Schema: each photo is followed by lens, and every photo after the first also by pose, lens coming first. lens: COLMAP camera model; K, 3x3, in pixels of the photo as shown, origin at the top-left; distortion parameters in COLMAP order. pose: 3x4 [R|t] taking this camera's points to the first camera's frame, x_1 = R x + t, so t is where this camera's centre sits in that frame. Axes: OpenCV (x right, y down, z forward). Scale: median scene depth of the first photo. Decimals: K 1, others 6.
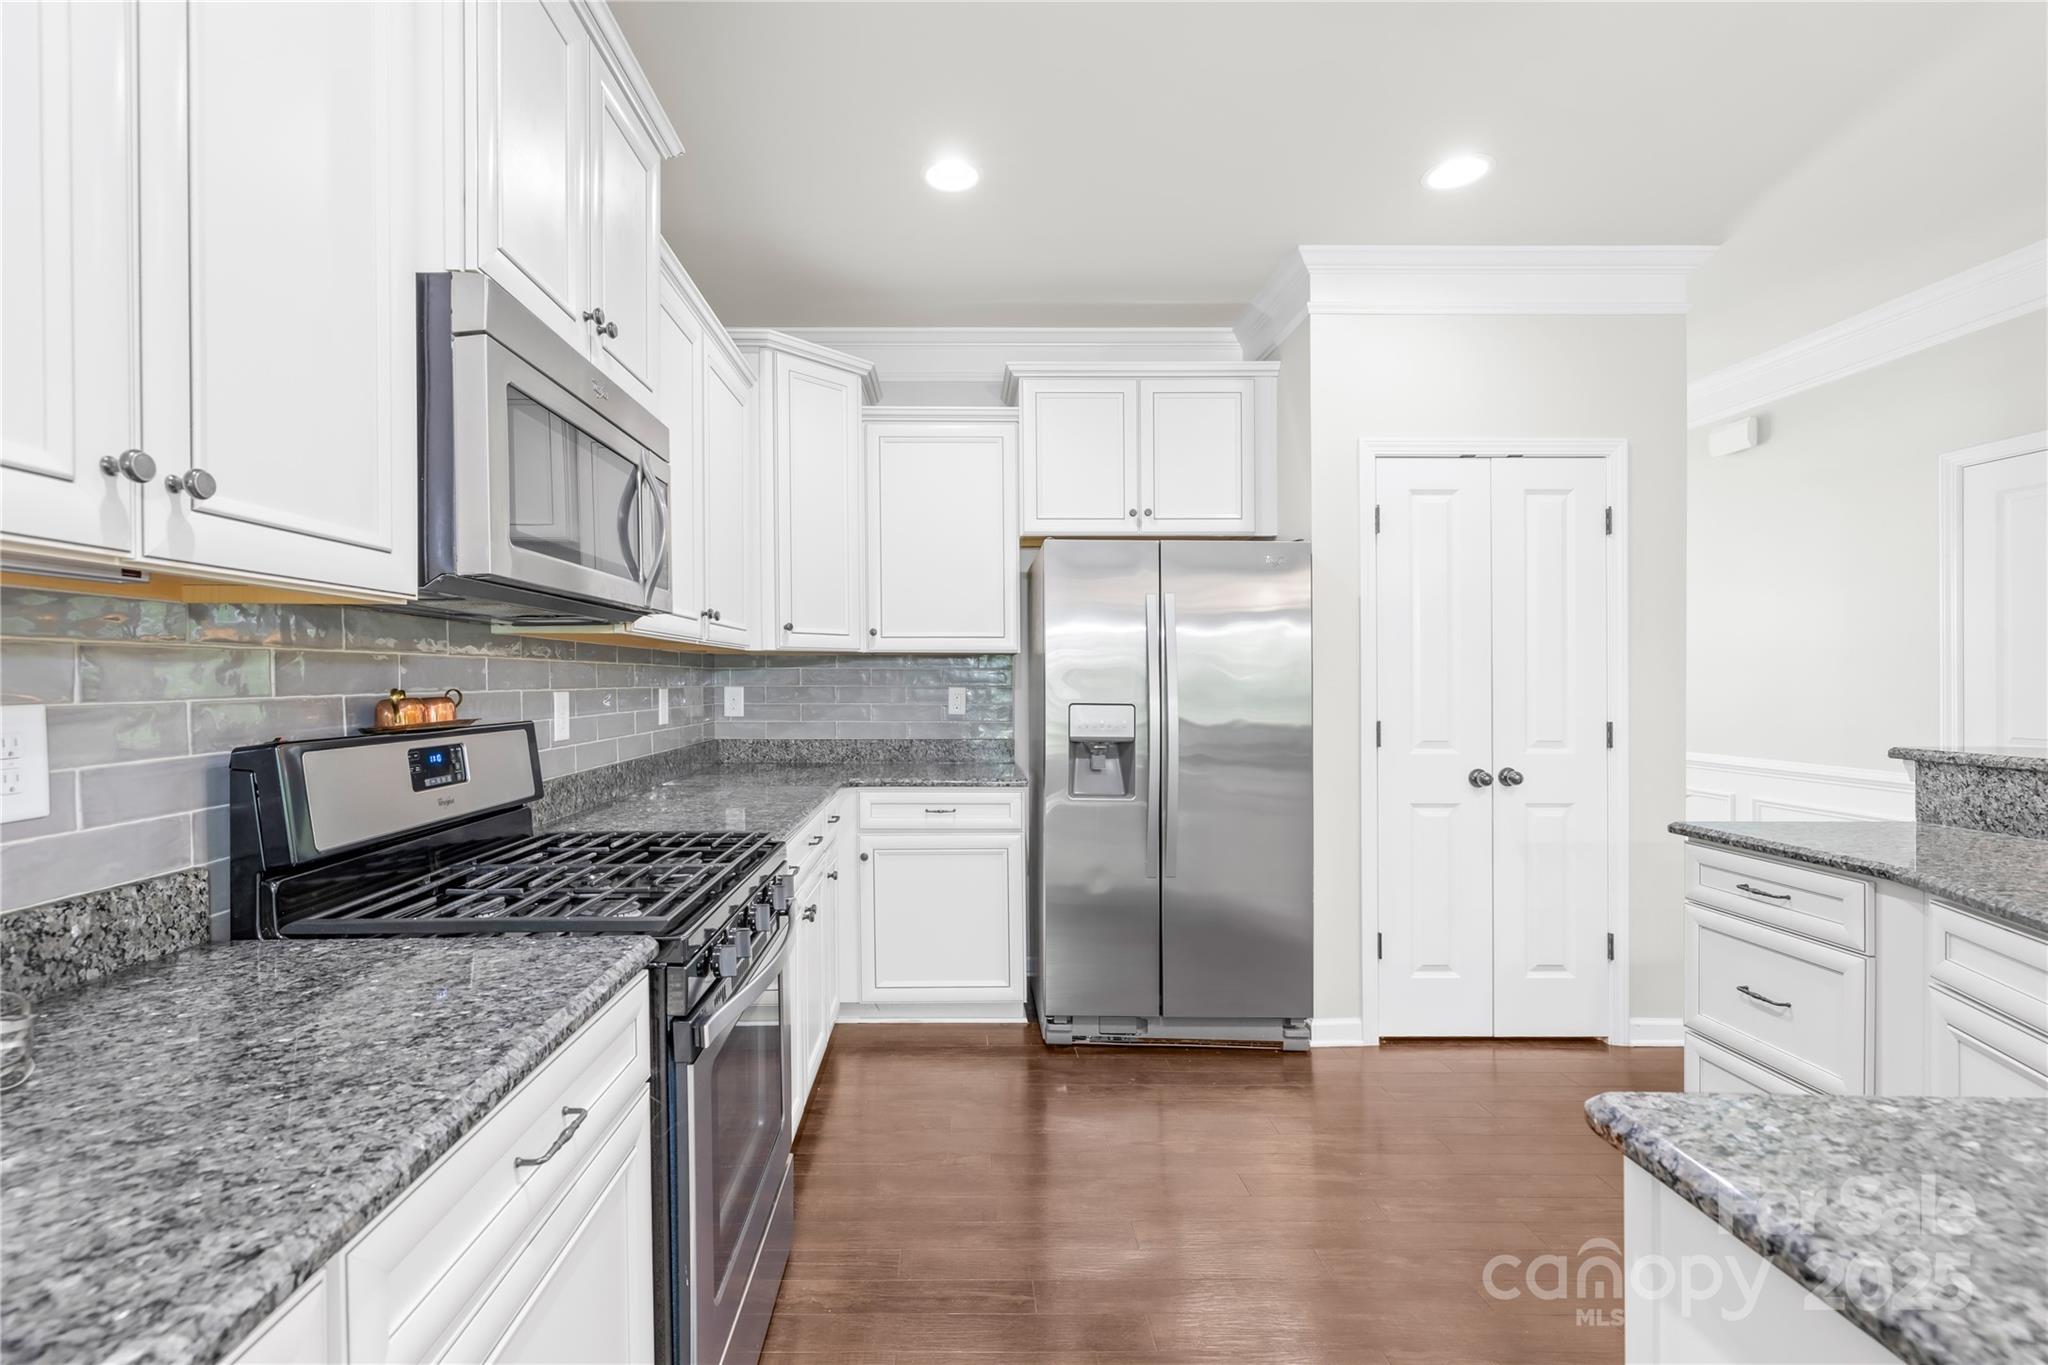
lens RADIAL K [[888.0, 0, 971.9], [0, 888.0, 684.7], [0, 0, 1]] dist [-0.001730, -0.000188]
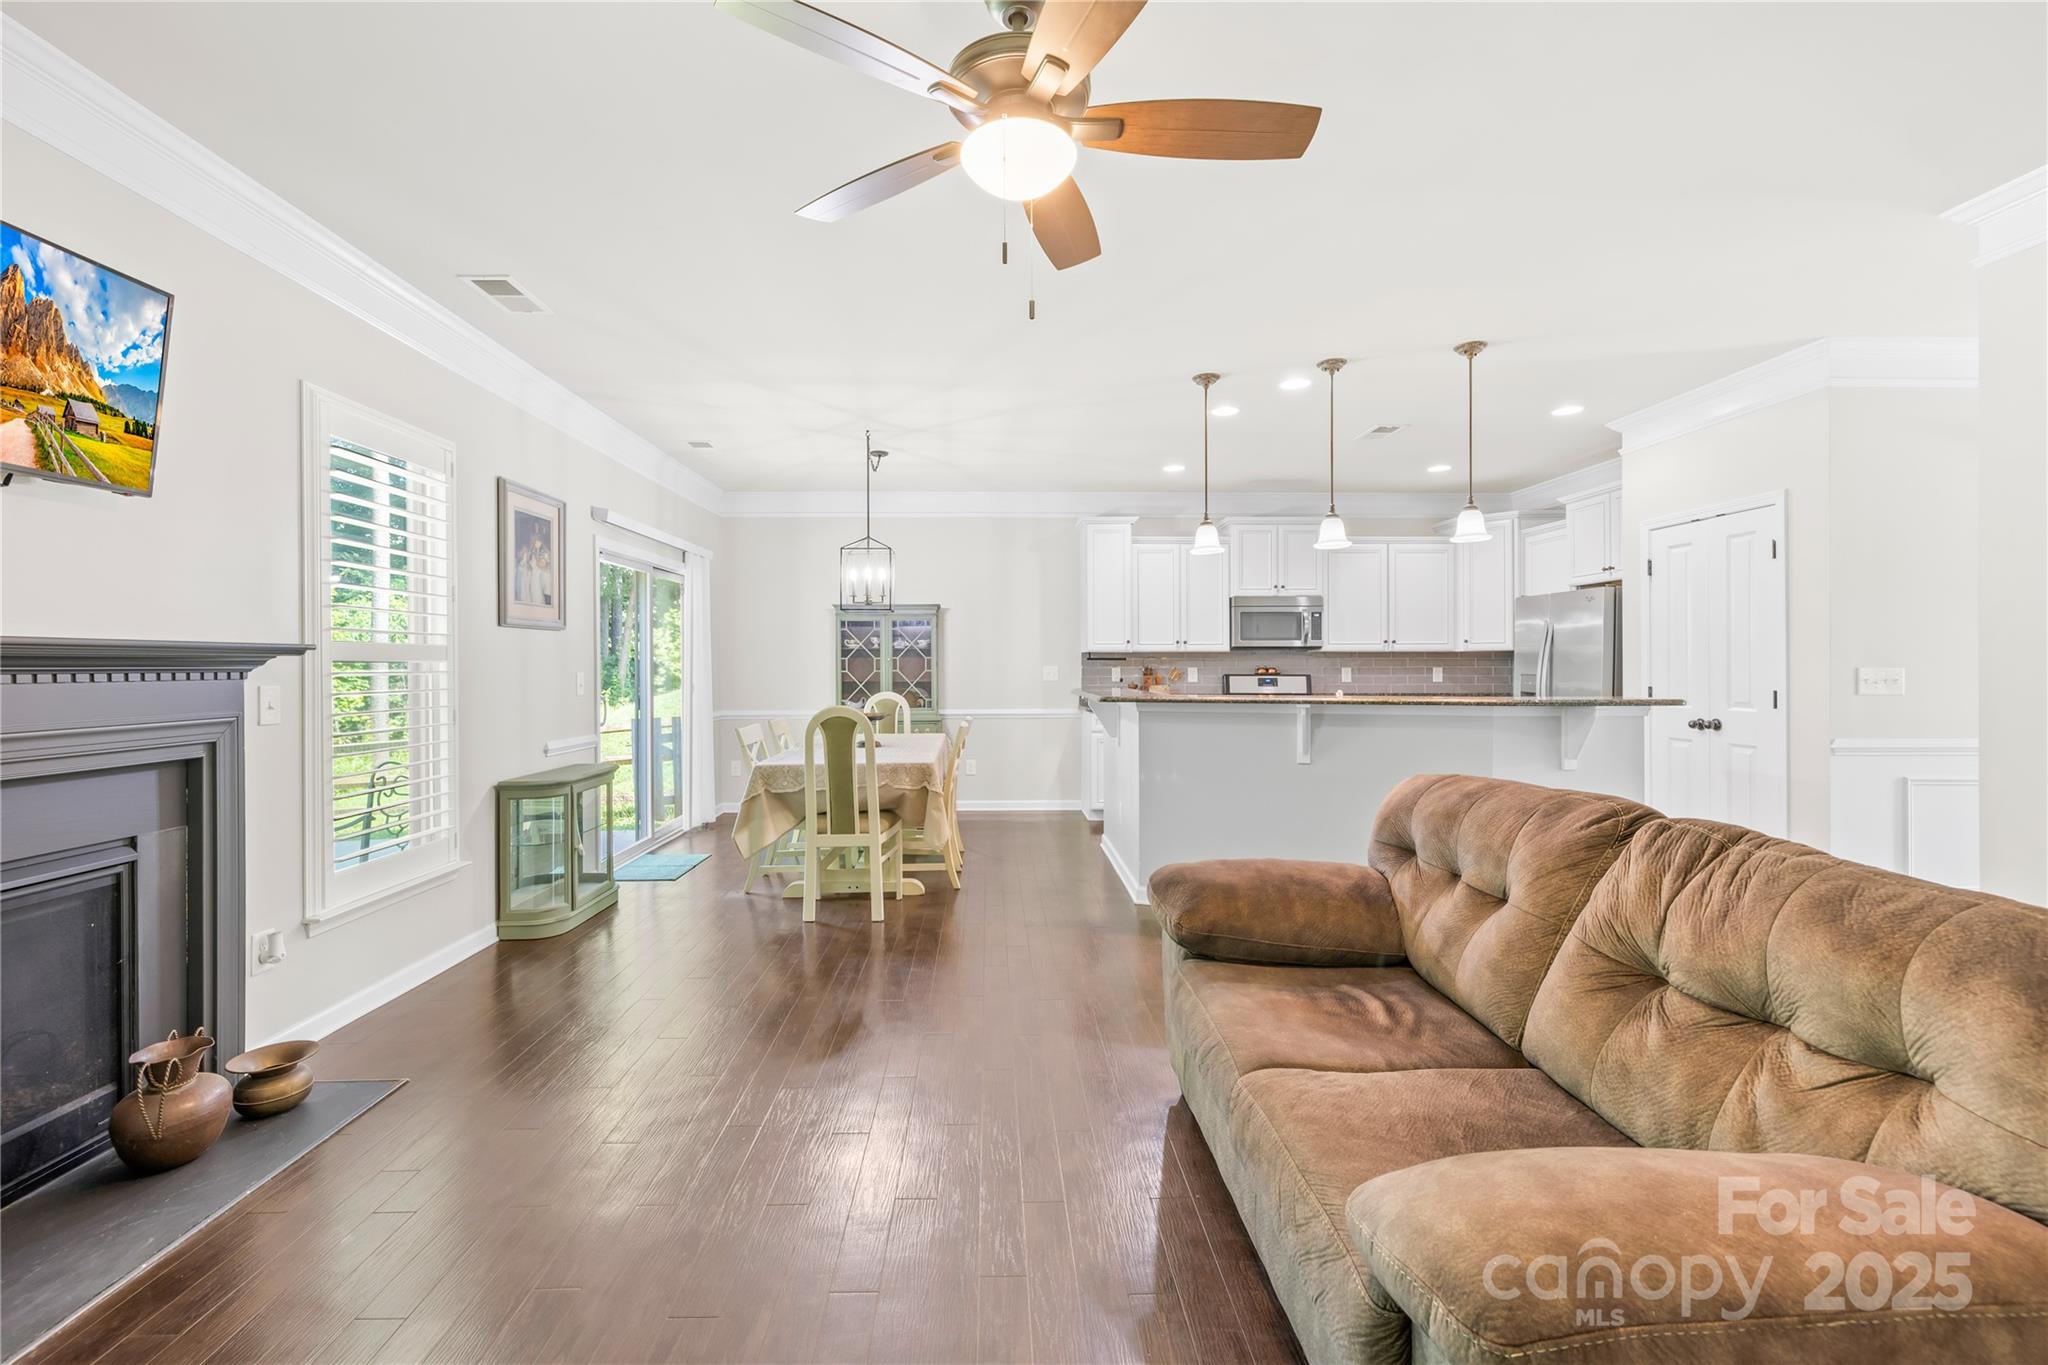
lens RADIAL K [[860.7, 0, 1014.2], [0, 860.7, 669.7], [0, 0, 1]] dist [-0.007023, 0.000234]
pose [[0.029343, 0.001968, -0.999567, 2.412173], [-0.004807, 0.999987, 0.001827, 0.014081], [0.999558, 0.004751, 0.029352, -0.306969]]
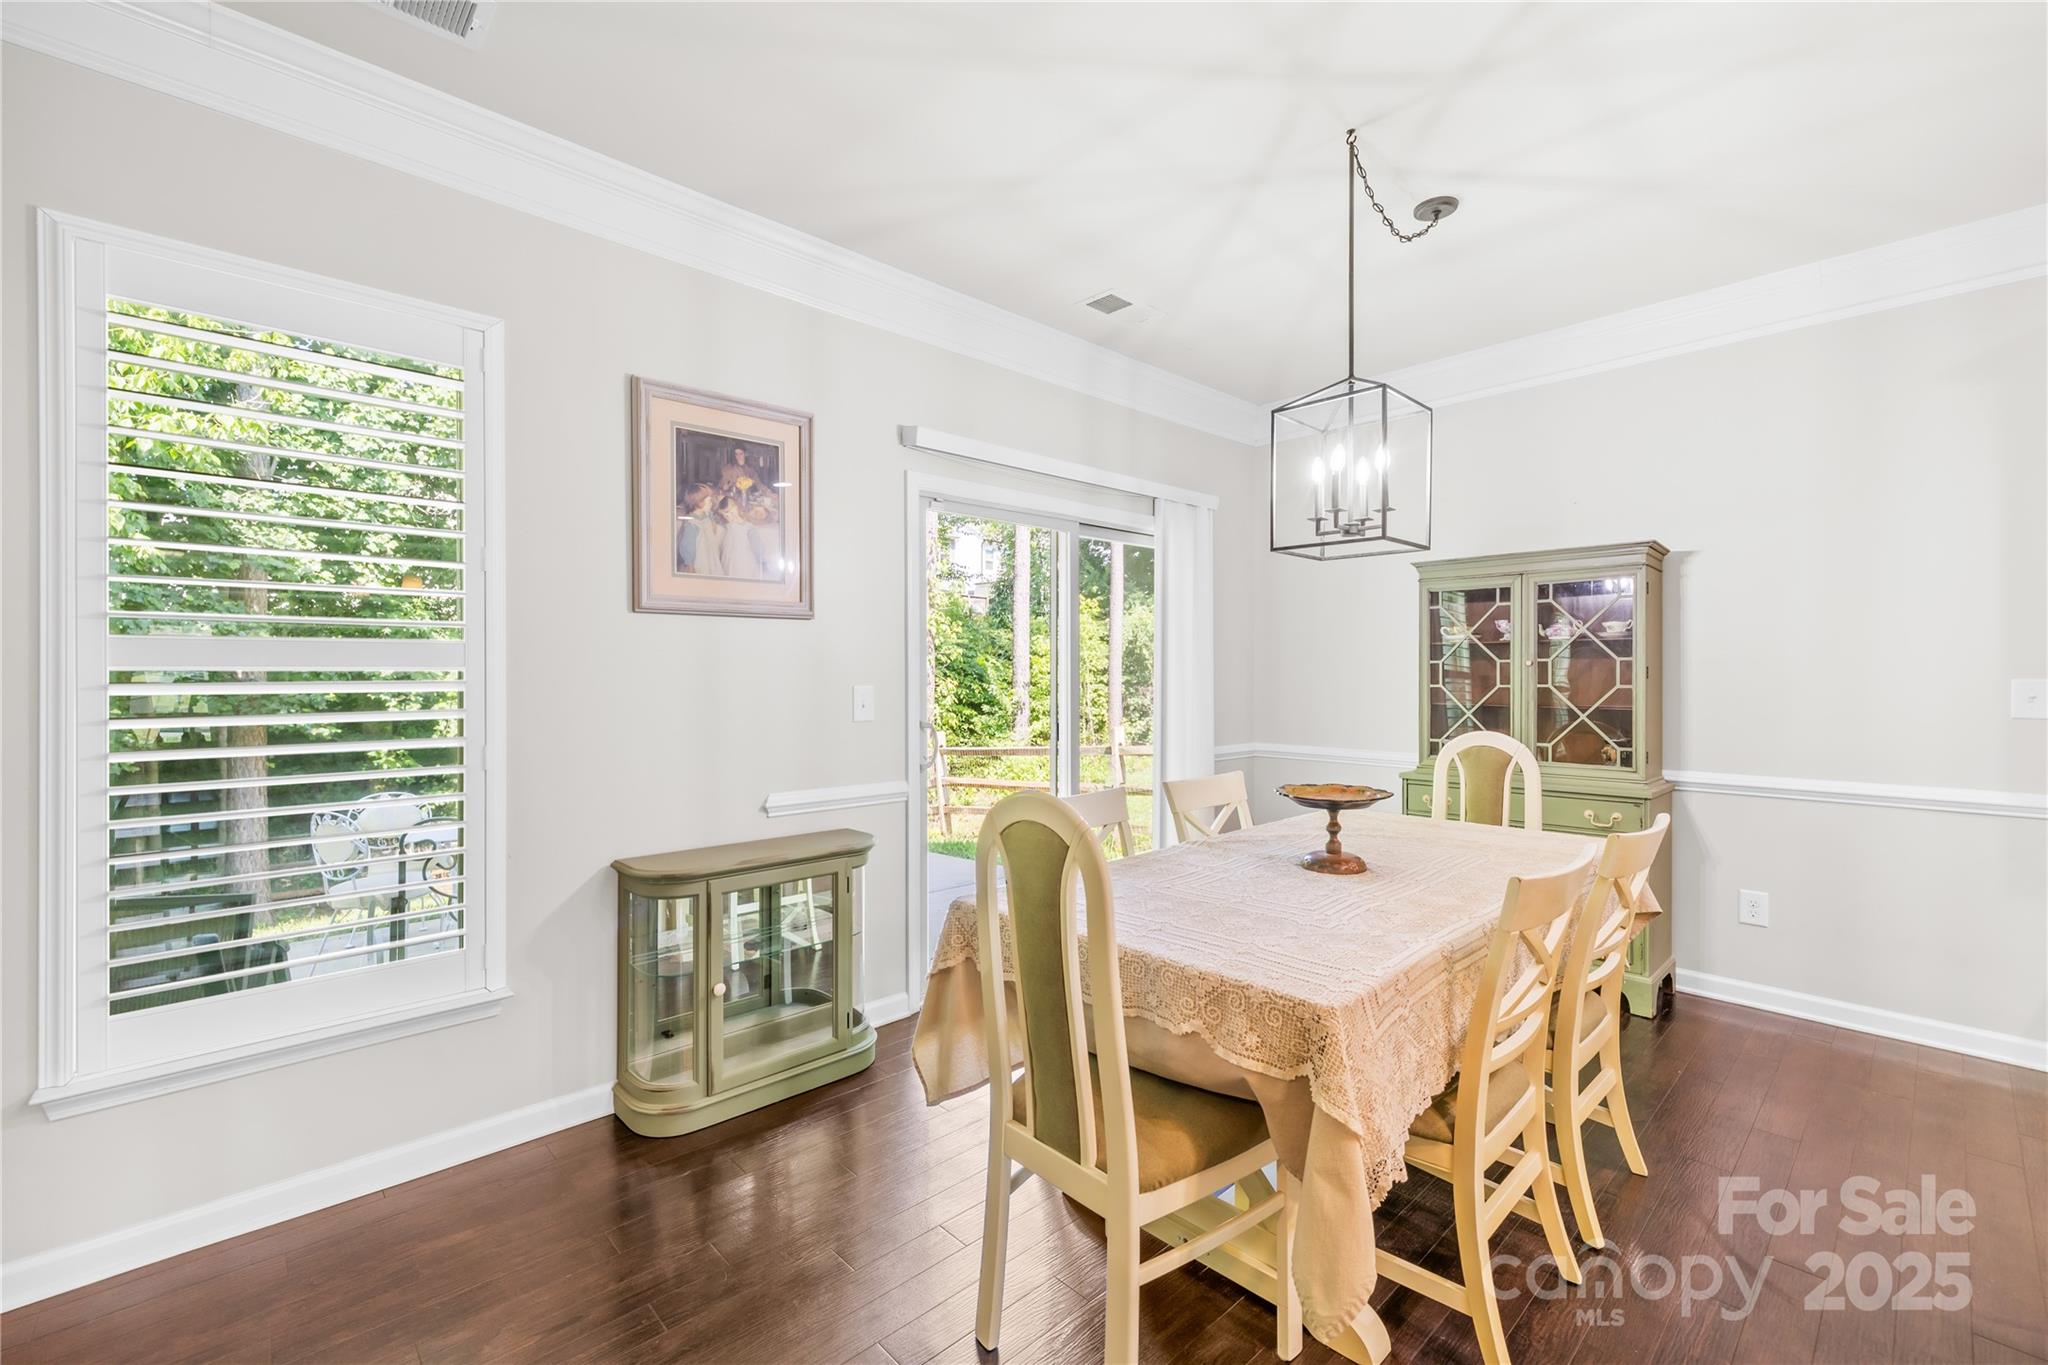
lens RADIAL K [[860.7, 0, 1009.7], [0, 860.7, 680.9], [0, 0, 1]] dist [-0.007023, 0.000234]
pose [[-0.738374, 0.002316, -0.674388, 1.227633], [-0.007596, 0.999902, 0.011751, 0.006957], [0.674349, 0.013799, -0.738284, -0.180673]]
